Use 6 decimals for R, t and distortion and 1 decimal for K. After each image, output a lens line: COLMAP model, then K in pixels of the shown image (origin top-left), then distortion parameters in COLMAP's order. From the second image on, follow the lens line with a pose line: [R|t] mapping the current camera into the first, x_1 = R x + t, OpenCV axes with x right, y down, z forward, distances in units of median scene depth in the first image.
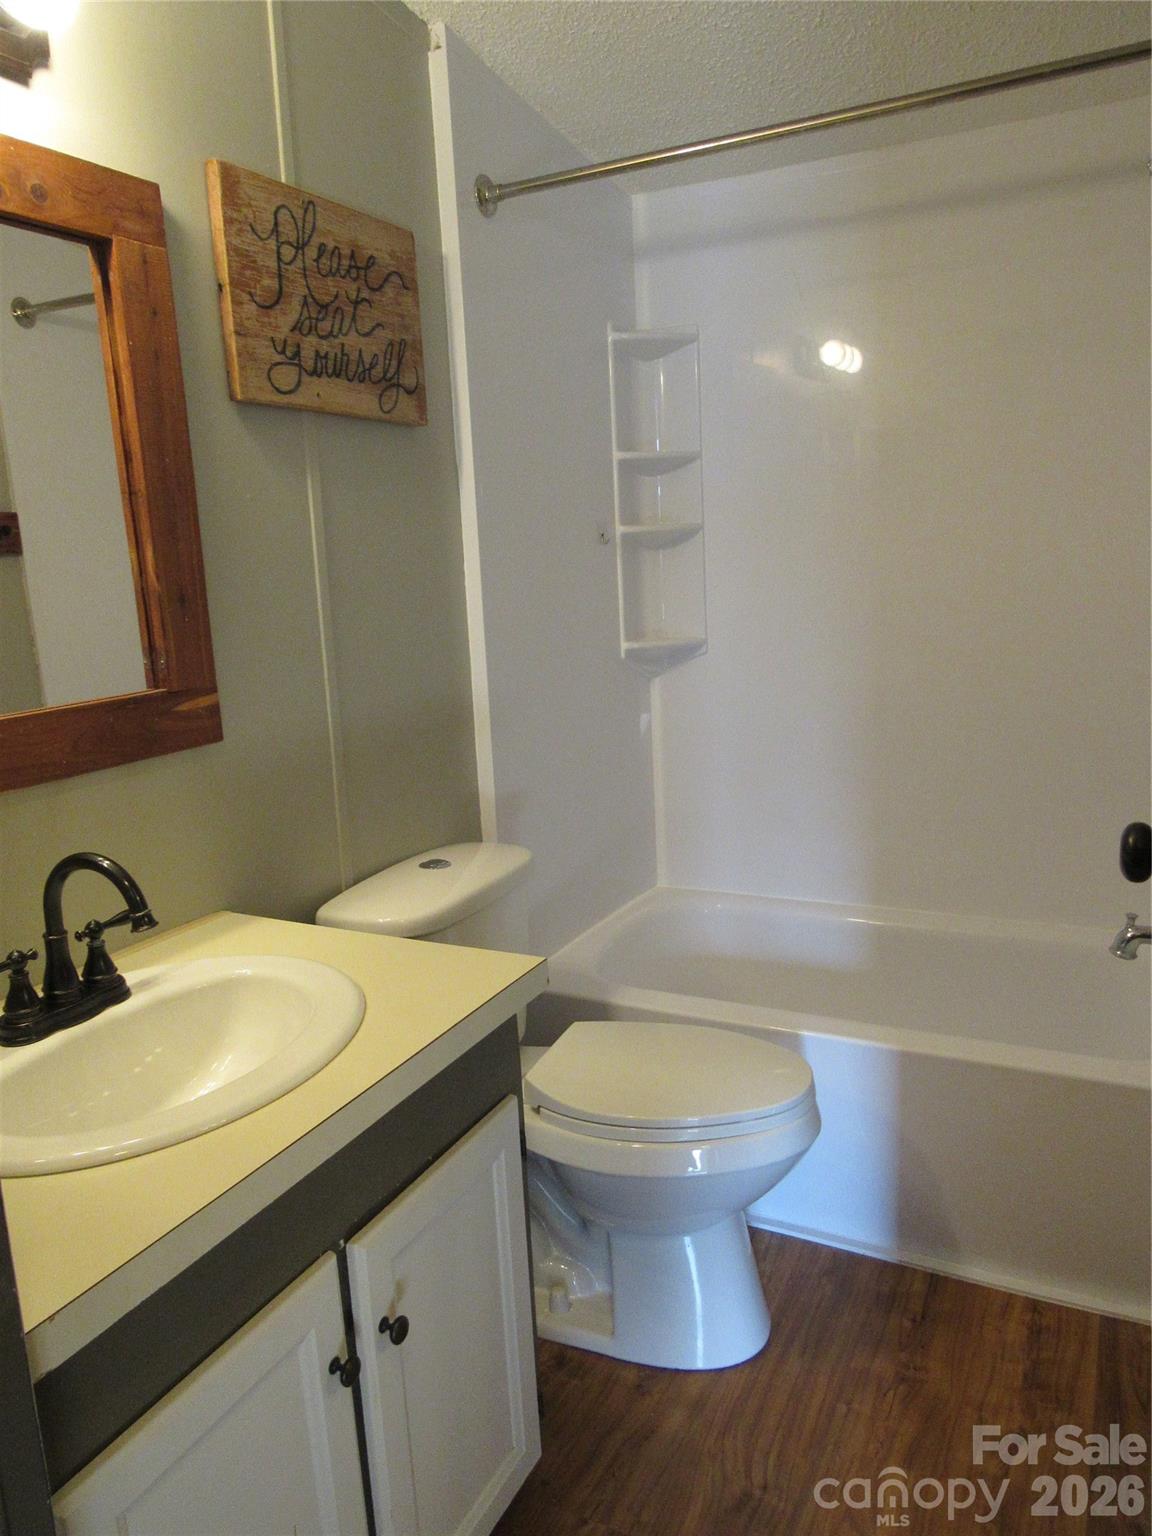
lens RADIAL K [[1102.0, 0, 574.8], [0, 1102.0, 764.5], [0, 0, 1]] dist [-0.032741, 0.013157]
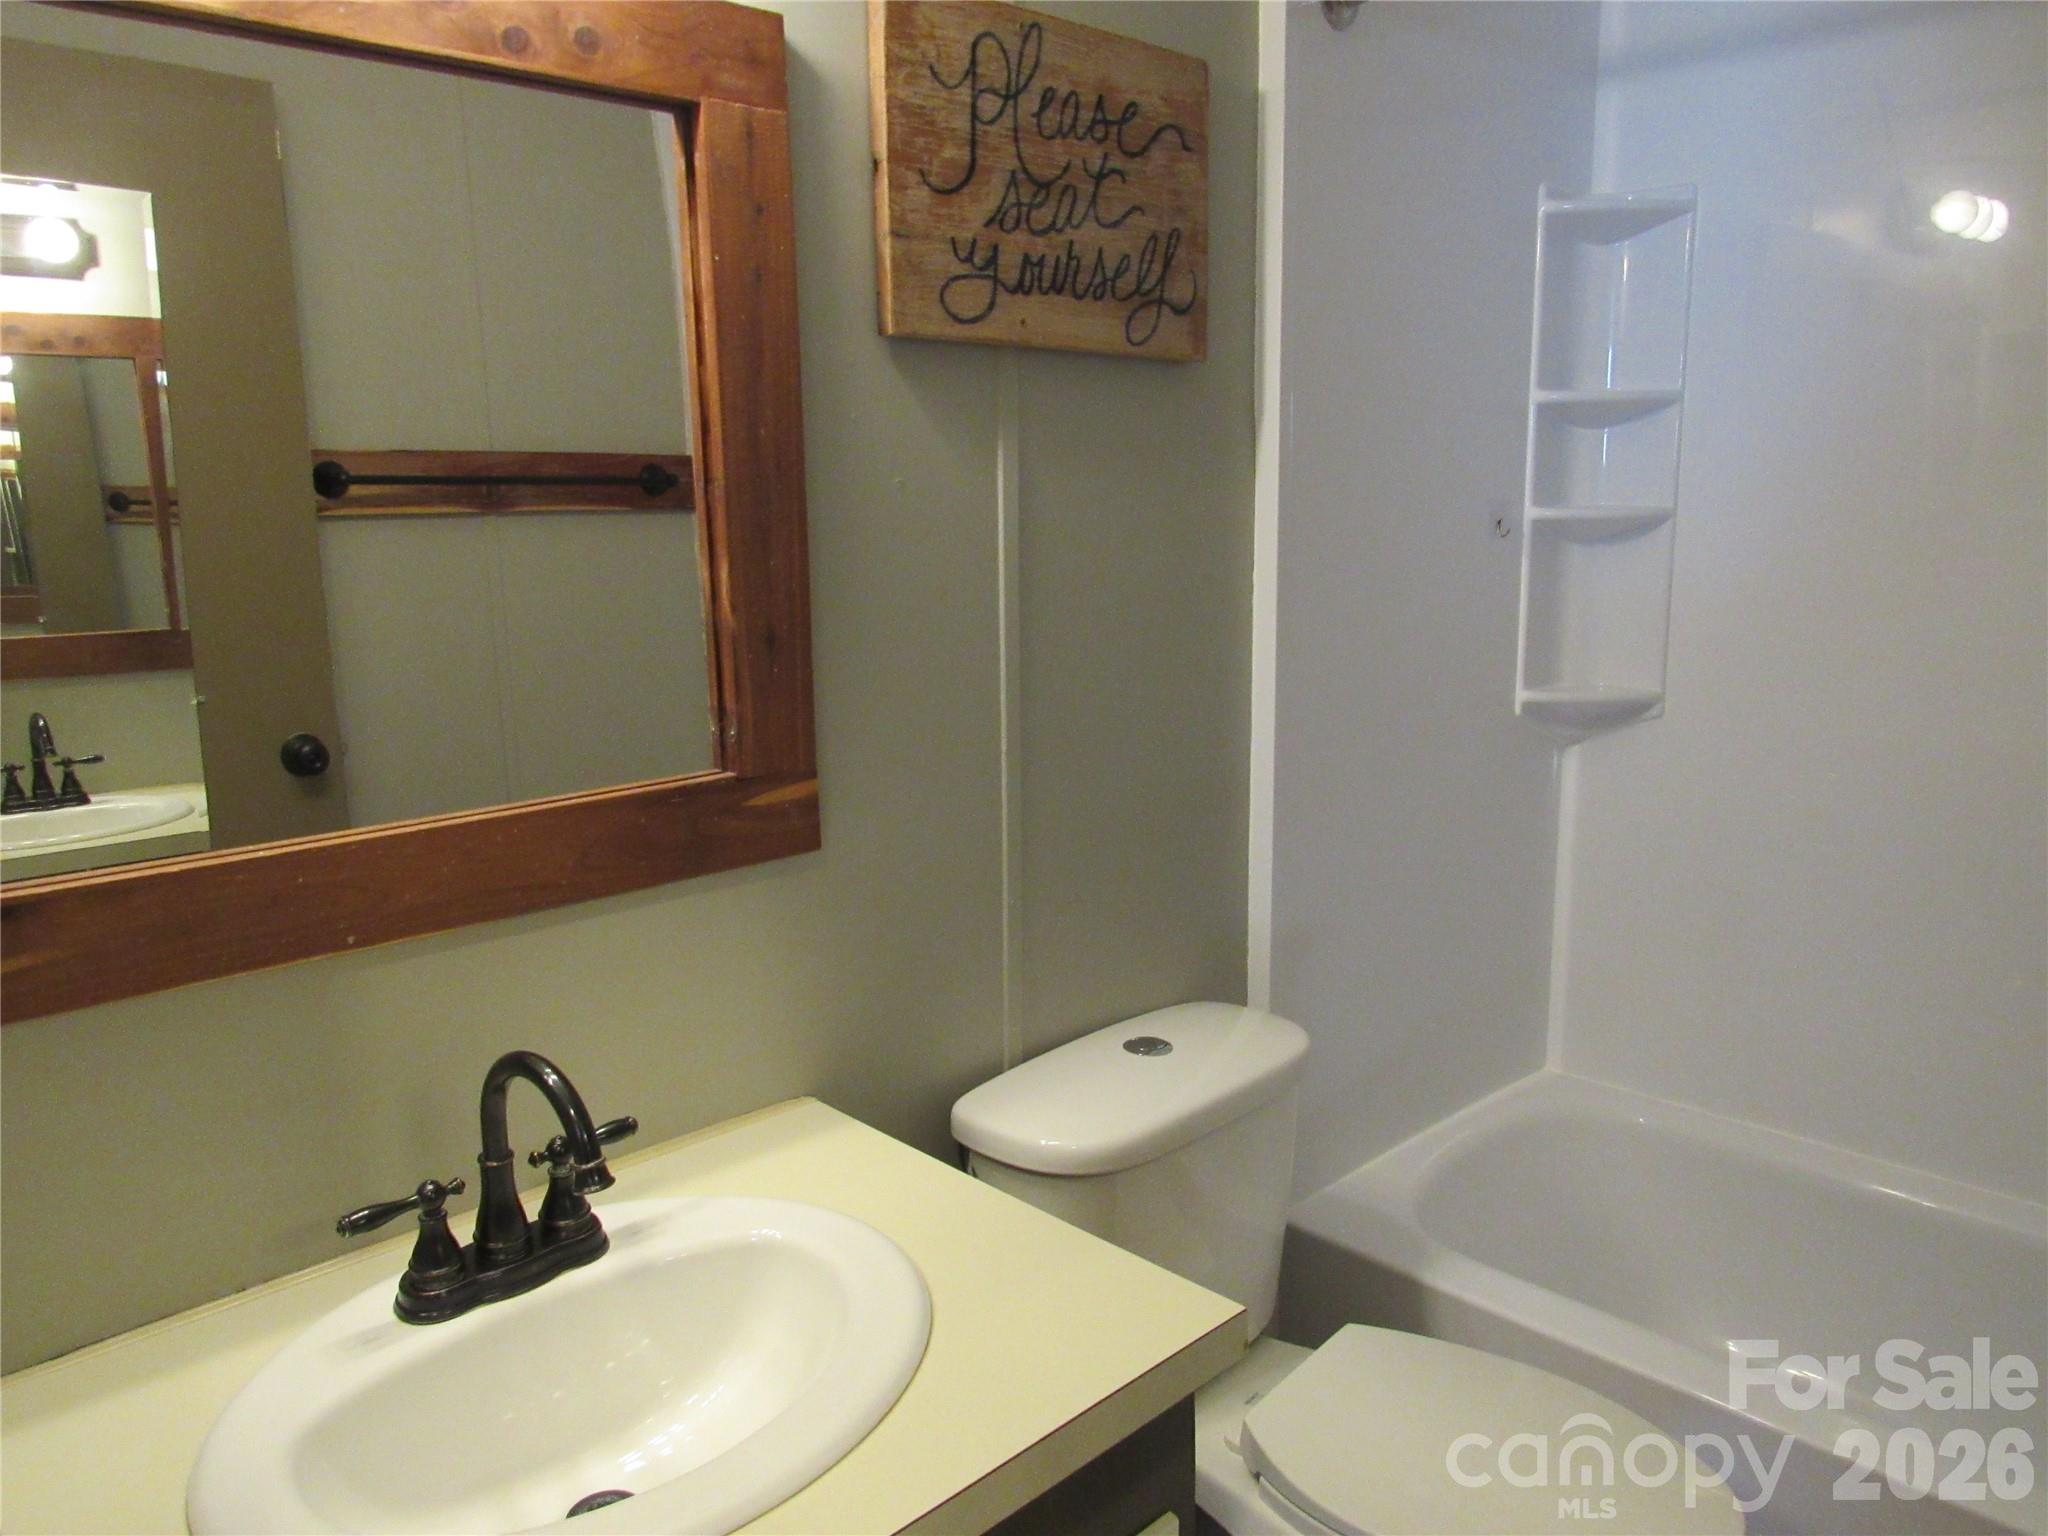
lens RADIAL K [[1469.4, 0, 1028.2], [0, 1469.4, 768.7], [0, 0, 1]] dist [-0.032741, 0.013157]
pose [[0.947100, 0.093596, -0.306988, 0.061393], [-0.091161, 0.995587, 0.022294, -0.093333], [0.307720, 0.006871, 0.951452, 0.175958]]
